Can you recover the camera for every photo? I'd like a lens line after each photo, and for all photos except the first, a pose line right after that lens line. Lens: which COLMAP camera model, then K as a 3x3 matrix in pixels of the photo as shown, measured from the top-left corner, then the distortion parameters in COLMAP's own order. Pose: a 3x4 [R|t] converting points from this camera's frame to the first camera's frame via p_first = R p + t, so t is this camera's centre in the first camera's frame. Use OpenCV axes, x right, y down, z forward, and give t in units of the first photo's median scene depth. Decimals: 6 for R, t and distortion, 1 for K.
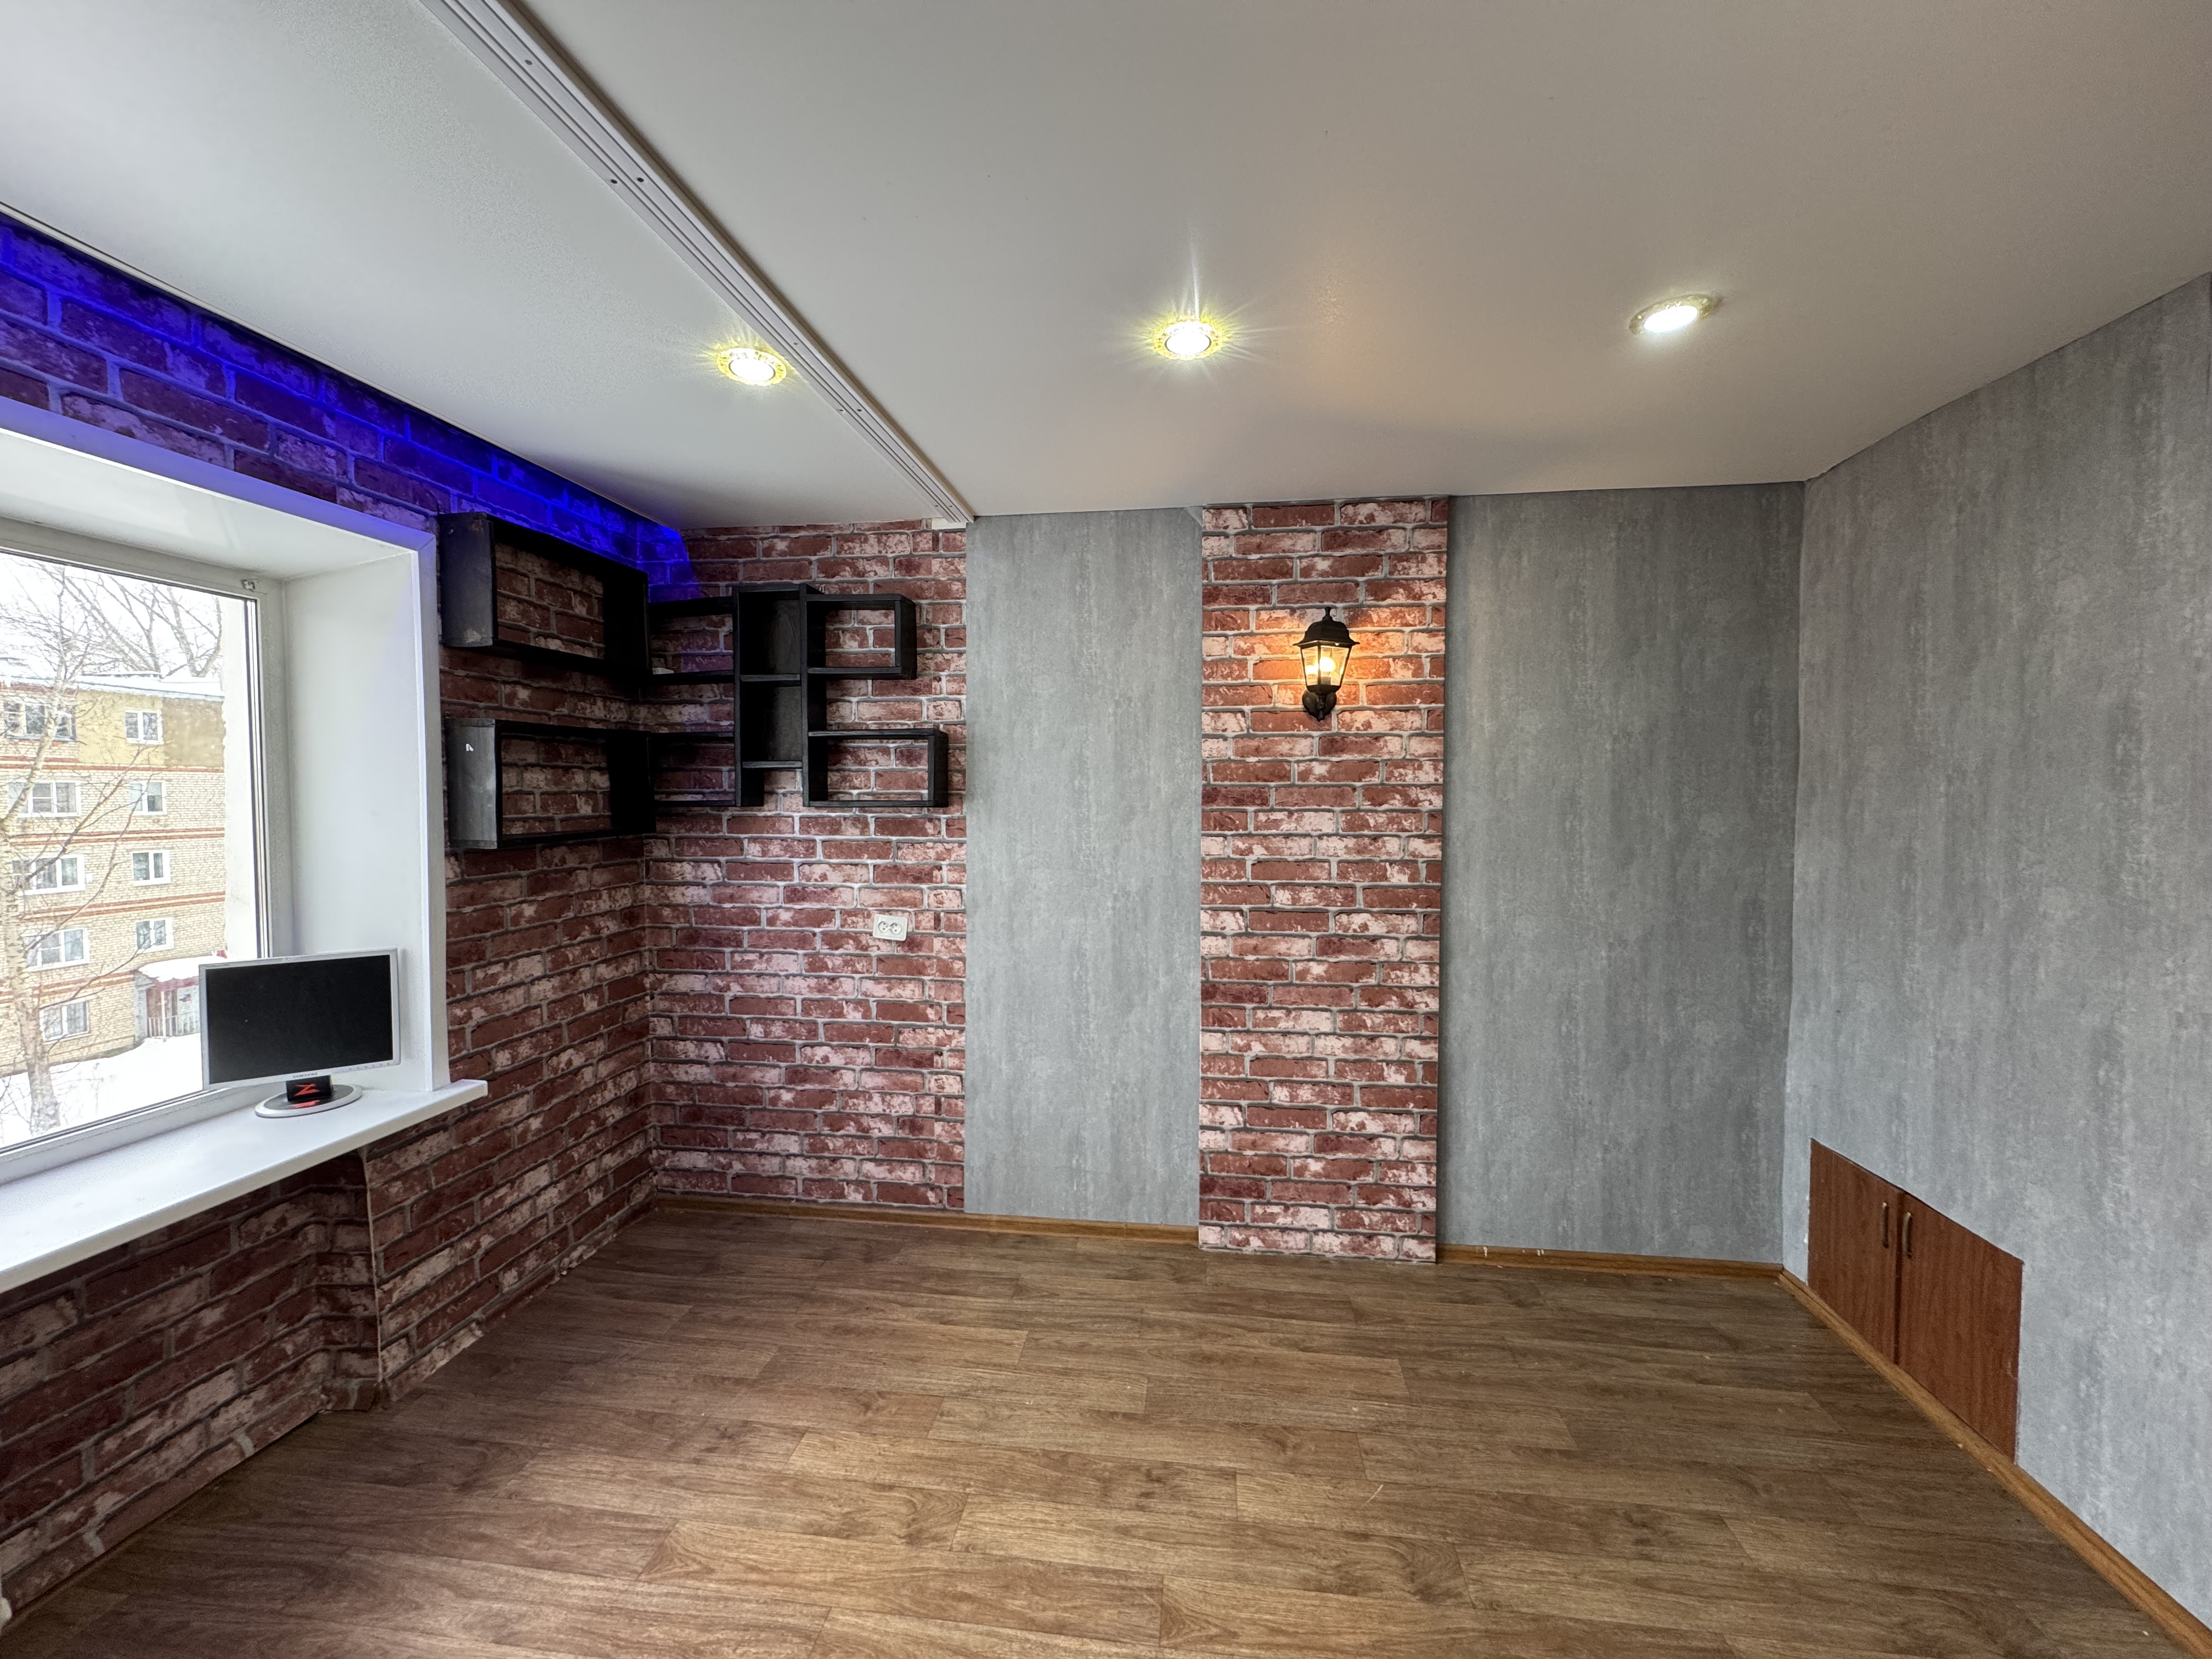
lens RADIAL K [[877.9, 0, 1105.1], [0, 877.9, 828.5], [0, 0, 1]] dist [-0.002168, 0.000401]
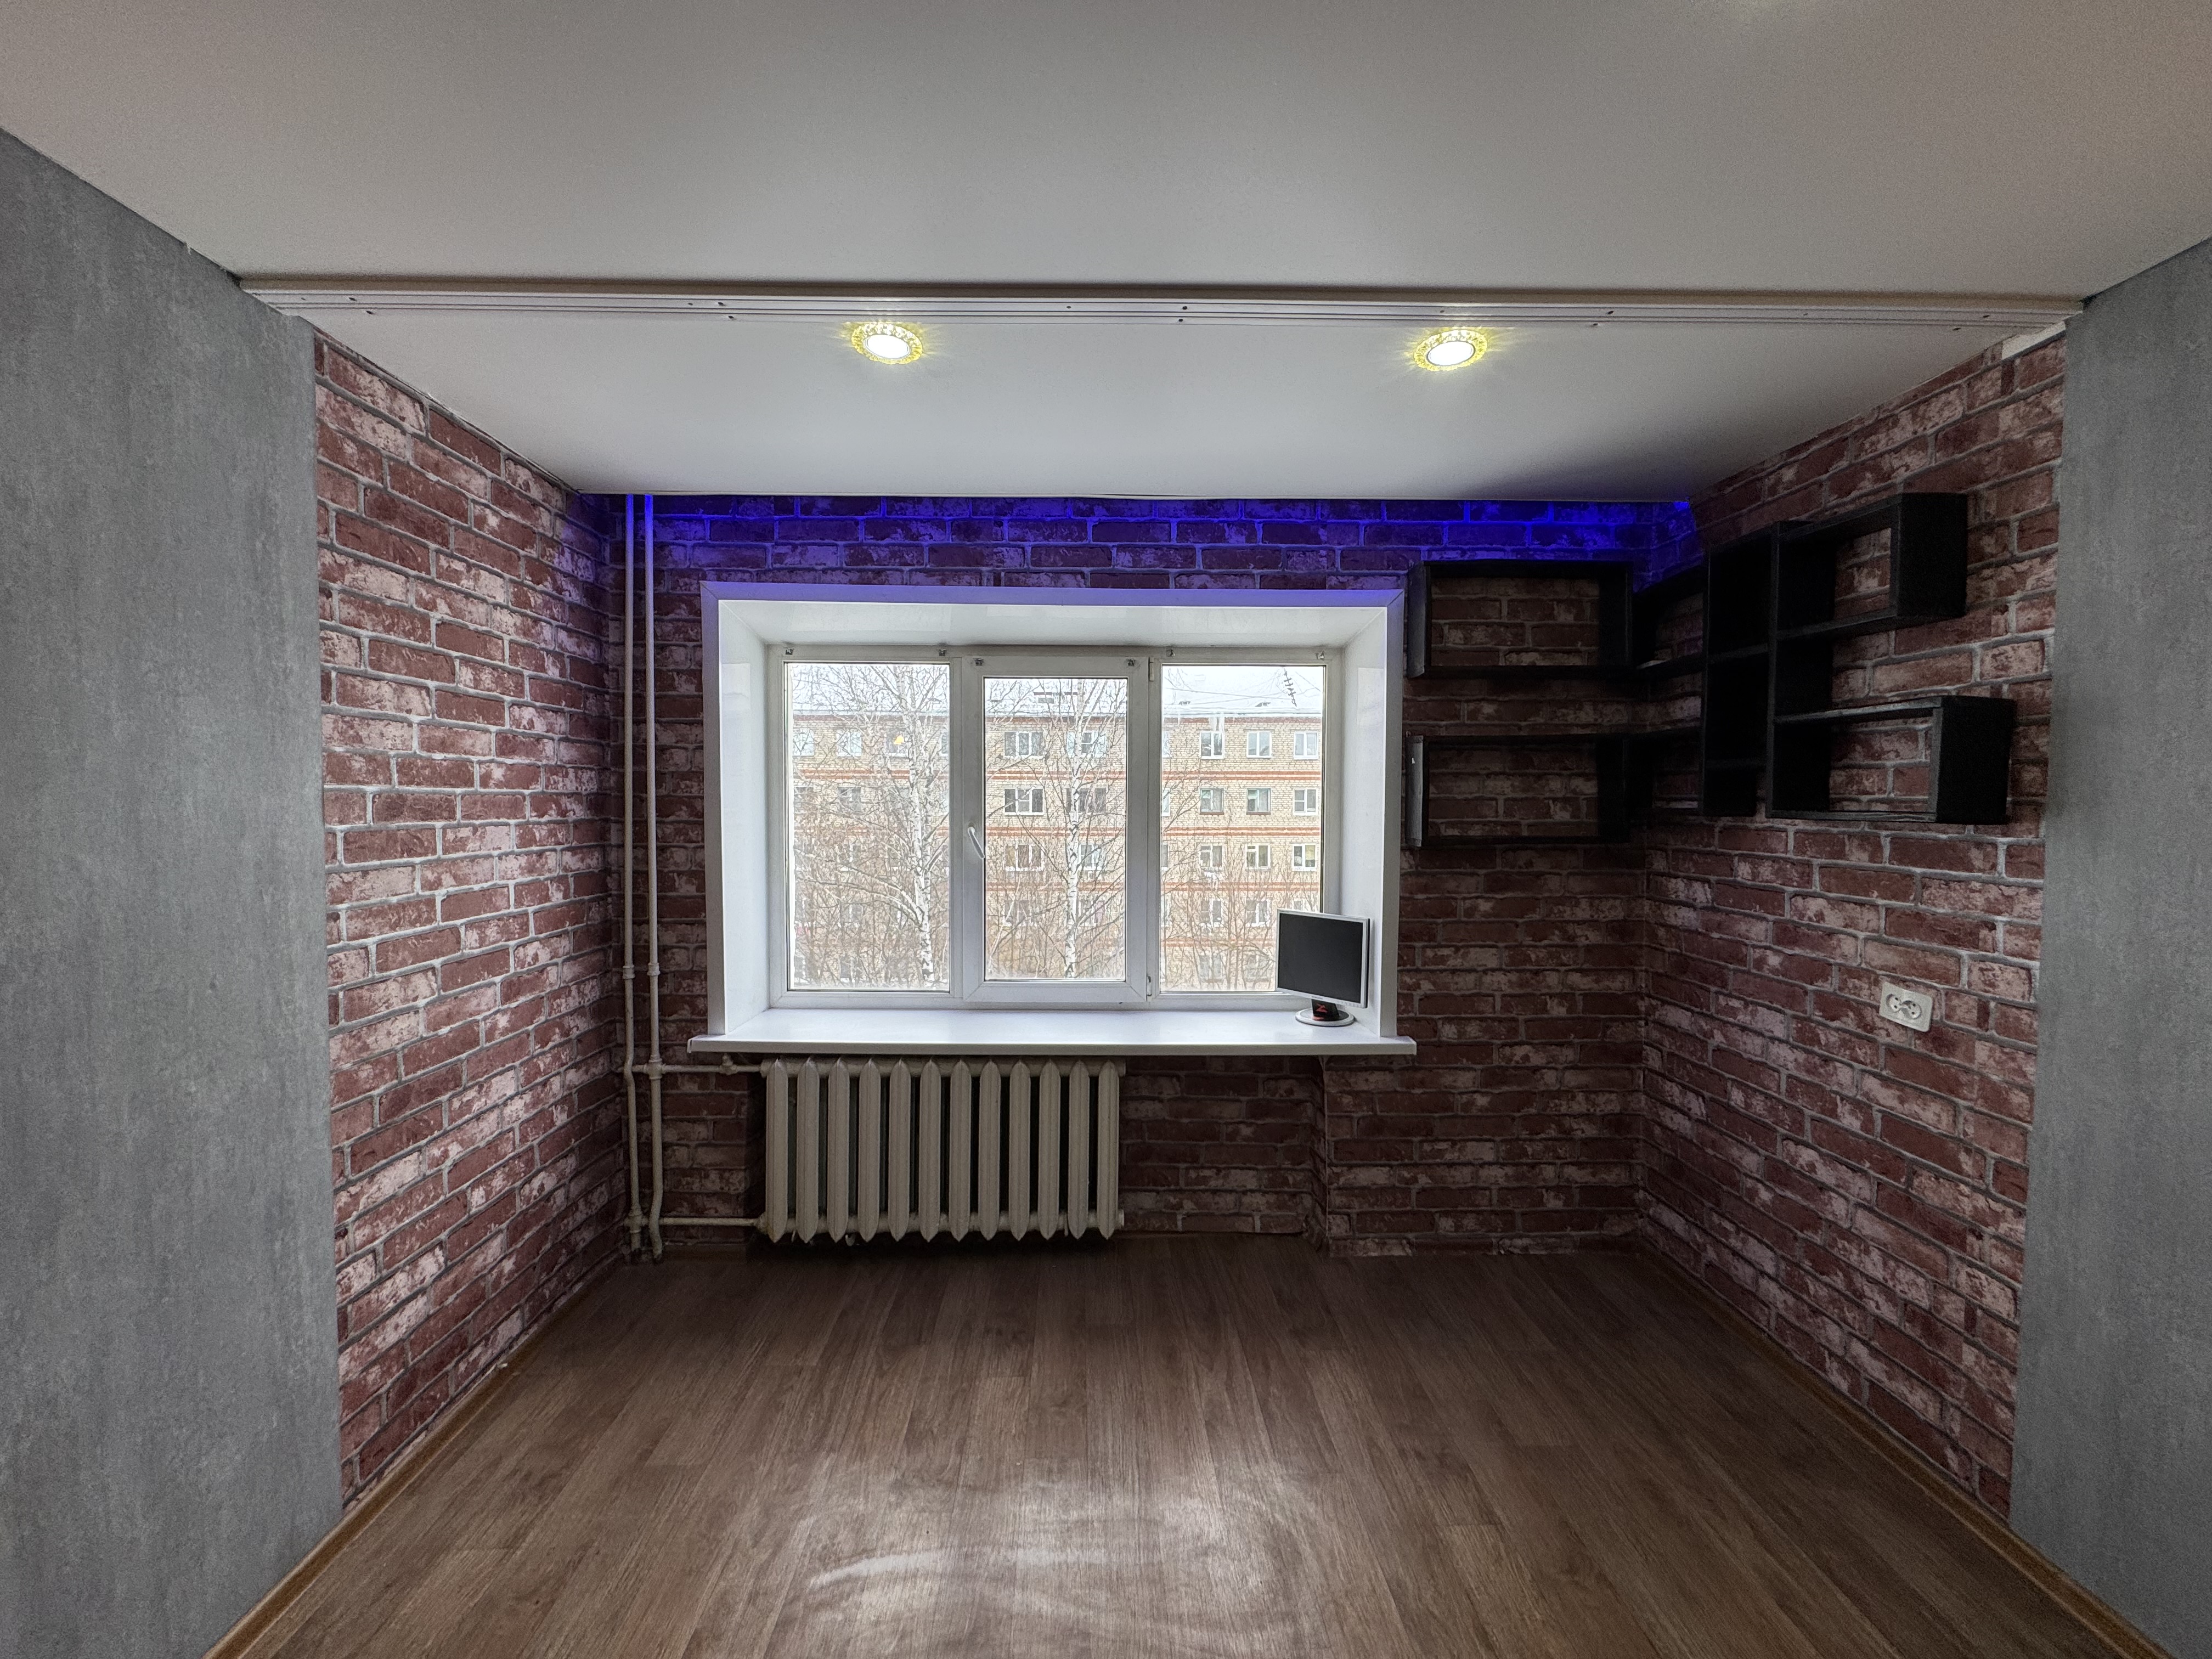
lens RADIAL K [[877.9, 0, 1103.5], [0, 877.9, 827.4], [0, 0, 1]] dist [-0.002168, 0.000401]
pose [[0.149773, 0.034663, -0.988113, 0.333695], [-0.041623, 0.998720, 0.028726, -0.015314], [0.987844, 0.036826, 0.151024, 0.338326]]
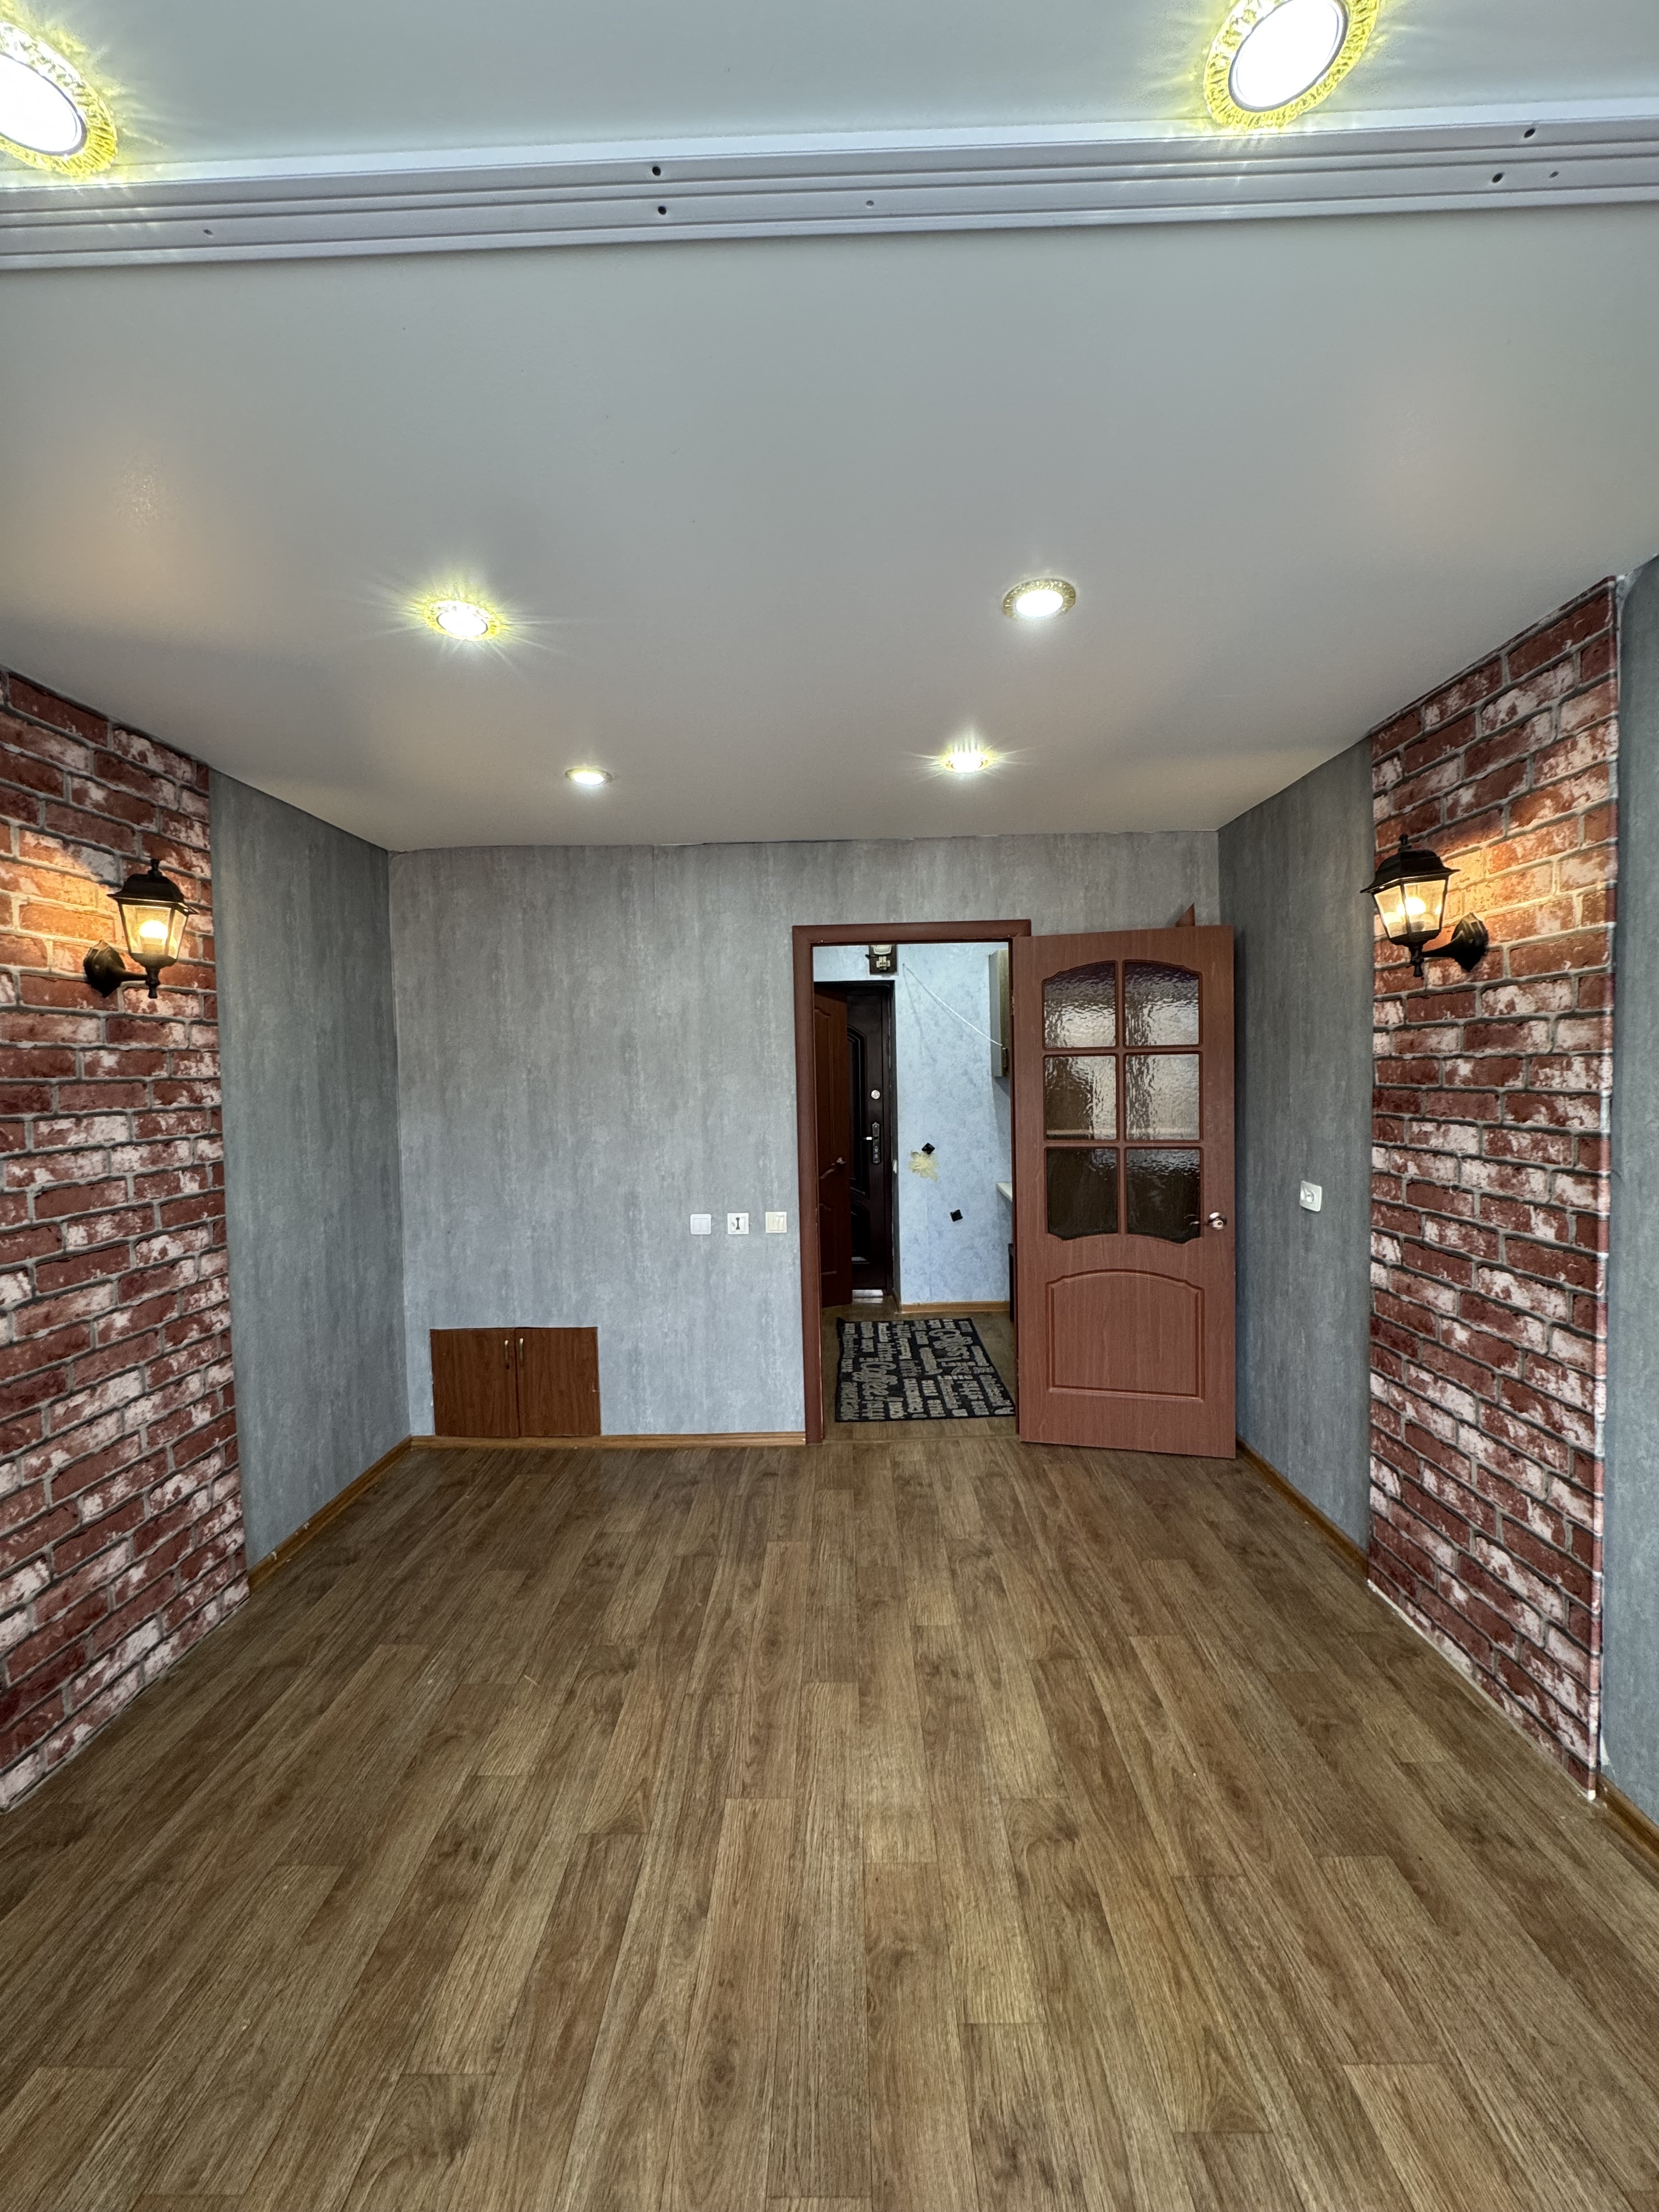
lens RADIAL K [[877.9, 0, 830.9], [0, 877.9, 1102.9], [0, 0, 1]] dist [-0.002168, 0.000401]
pose [[-0.107284, -0.037295, 0.993529, -0.592611], [0.062460, 0.997069, 0.044172, -0.024895], [-0.992265, 0.066795, -0.104640, 0.461450]]
